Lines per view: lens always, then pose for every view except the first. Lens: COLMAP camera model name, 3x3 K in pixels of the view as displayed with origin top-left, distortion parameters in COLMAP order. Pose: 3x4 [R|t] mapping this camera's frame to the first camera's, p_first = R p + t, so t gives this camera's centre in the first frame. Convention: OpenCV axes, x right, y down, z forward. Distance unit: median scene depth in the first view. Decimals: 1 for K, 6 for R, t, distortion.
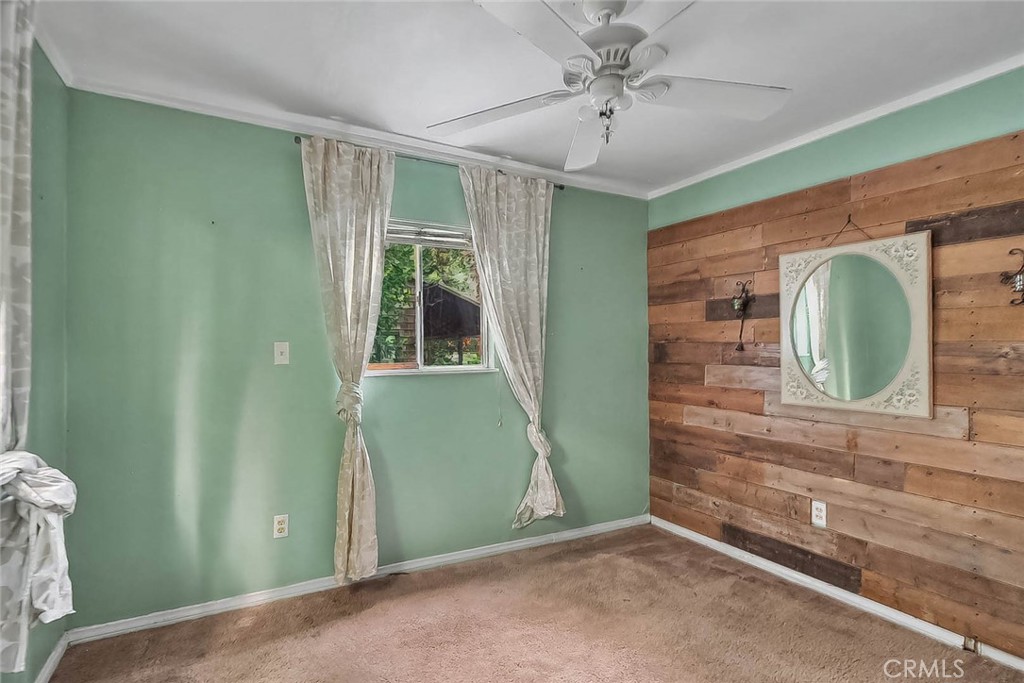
lens RADIAL K [[509.9, 0, 511.1], [0, 509.9, 344.3], [0, 0, 1]] dist [0.000294, -0.000124]
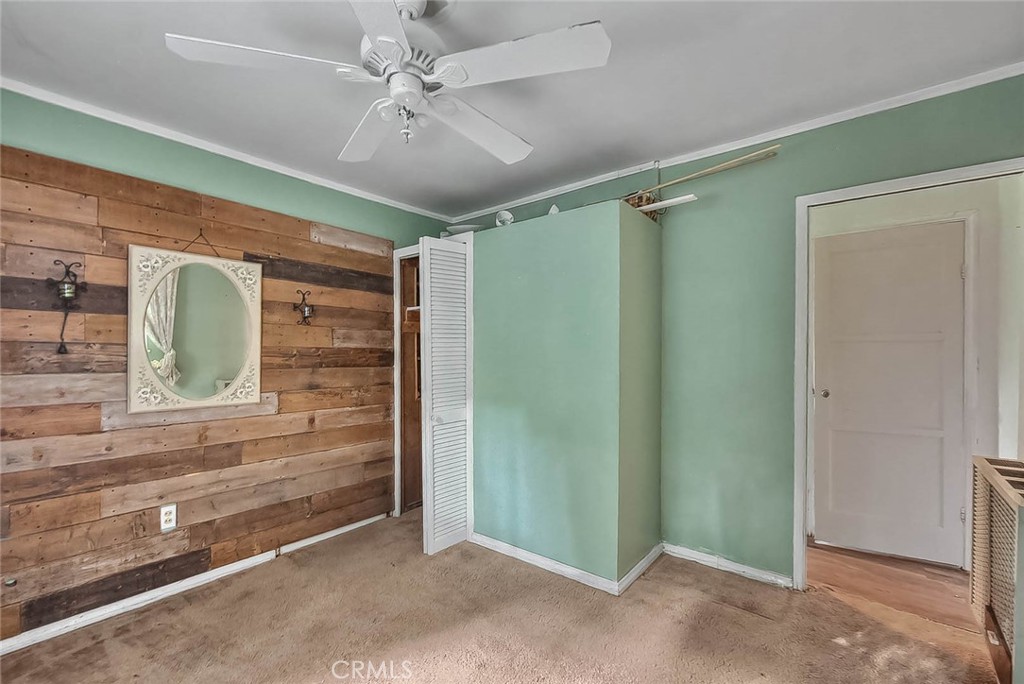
lens RADIAL K [[430.4, 0, 508.9], [0, 430.4, 346.7], [0, 0, 1]] dist [-0.001444, -0.000484]
pose [[-0.368438, 0.008449, 0.929614, -0.410135], [-0.012896, 0.999816, -0.014198, 0.003575], [-0.929563, -0.017220, -0.368261, 0.684069]]
